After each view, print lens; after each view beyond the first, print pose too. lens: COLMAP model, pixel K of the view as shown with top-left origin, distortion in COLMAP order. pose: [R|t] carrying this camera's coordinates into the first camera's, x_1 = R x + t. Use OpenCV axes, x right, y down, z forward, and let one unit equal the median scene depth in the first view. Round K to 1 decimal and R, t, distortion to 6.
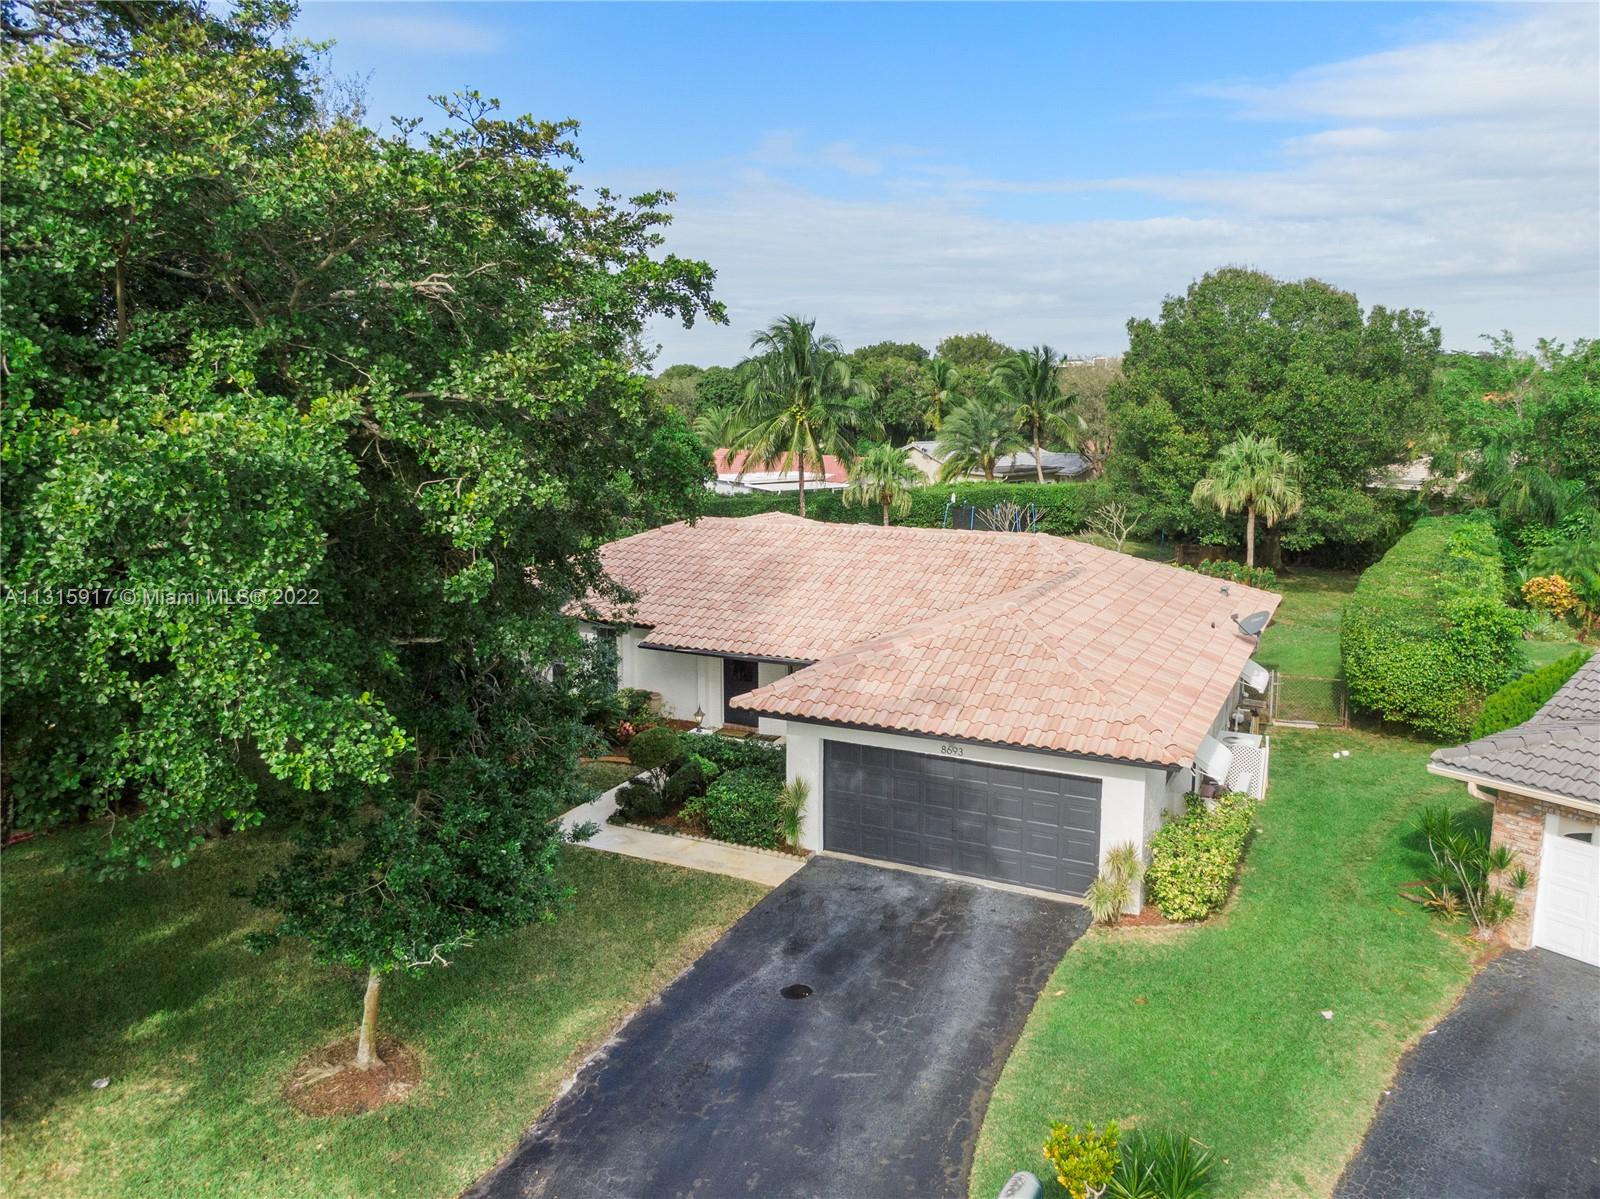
lens RADIAL K [[1146.9, 0, 800.1], [0, 1146.9, 604.6], [0, 0, 1]] dist [0.025673, -0.028130]
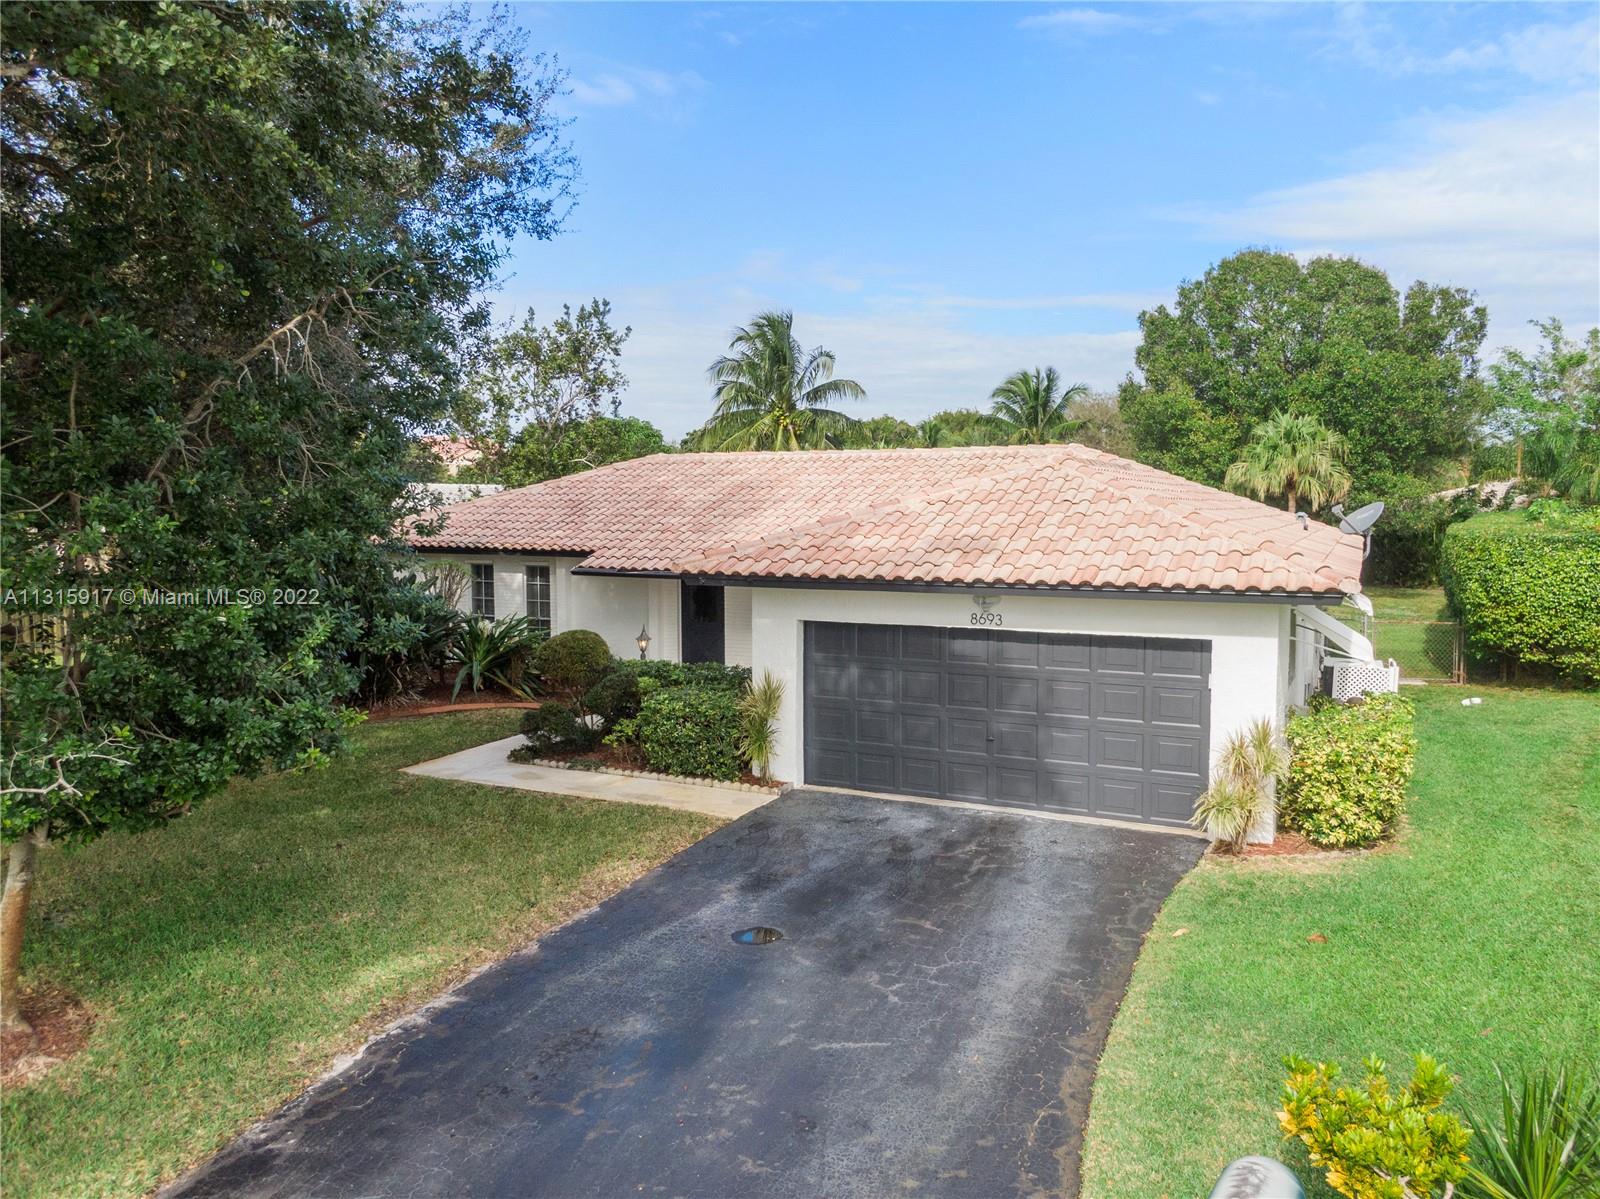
lens RADIAL K [[1146.9, 0, 797.1], [0, 1146.9, 591.1], [0, 0, 1]] dist [0.025673, -0.028130]
pose [[0.999979, -0.000563, 0.006394, 0.013147], [0.001159, 0.995614, -0.093546, 0.183632], [-0.006313, 0.093552, 0.995594, 0.316274]]
